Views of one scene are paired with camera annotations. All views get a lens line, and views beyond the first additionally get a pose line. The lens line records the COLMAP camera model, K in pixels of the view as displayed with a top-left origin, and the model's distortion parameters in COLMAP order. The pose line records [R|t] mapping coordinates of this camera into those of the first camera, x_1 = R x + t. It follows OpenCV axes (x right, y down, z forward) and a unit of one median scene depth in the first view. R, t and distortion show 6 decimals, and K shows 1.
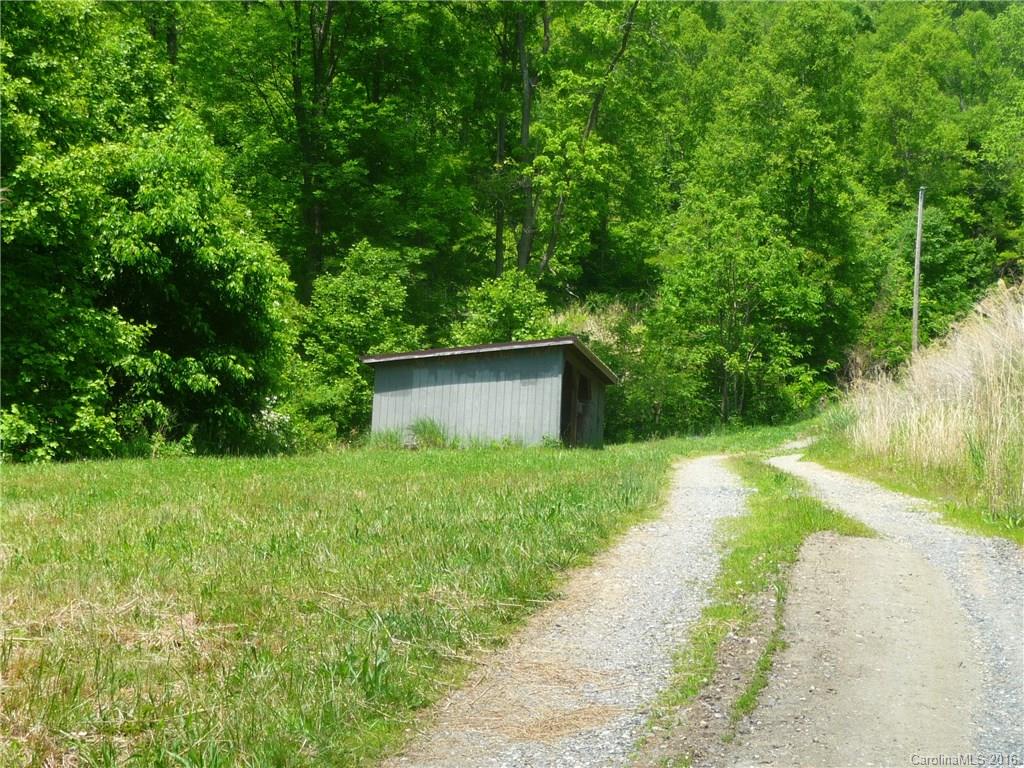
lens RADIAL K [[2237.0, 0, 512.0], [0, 2237.0, 384.0], [0, 0, 1]] dist [-0.001628, -0.001561]
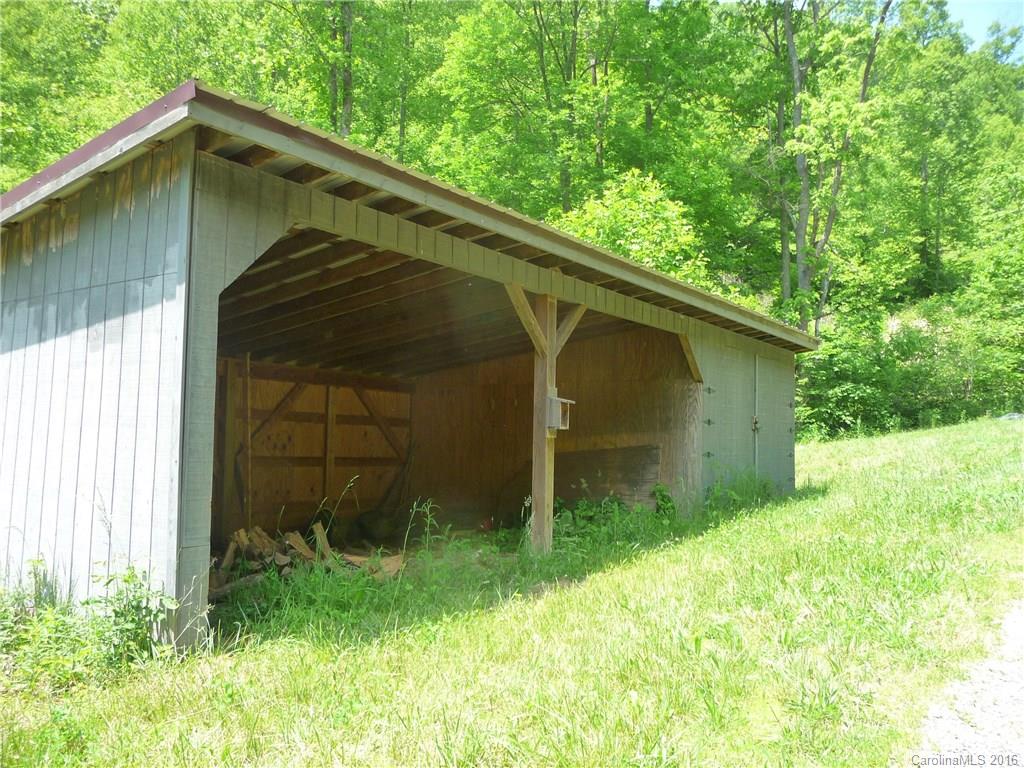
lens RADIAL K [[839.8, 0, 512.0], [0, 839.8, 384.0], [0, 0, 1]] dist [-0.012221, -0.005048]
pose [[0.889594, -0.059315, -0.452885, 0.053958], [0.058083, 0.998173, -0.016641, 0.005325], [0.453045, -0.011501, 0.891414, 0.595720]]
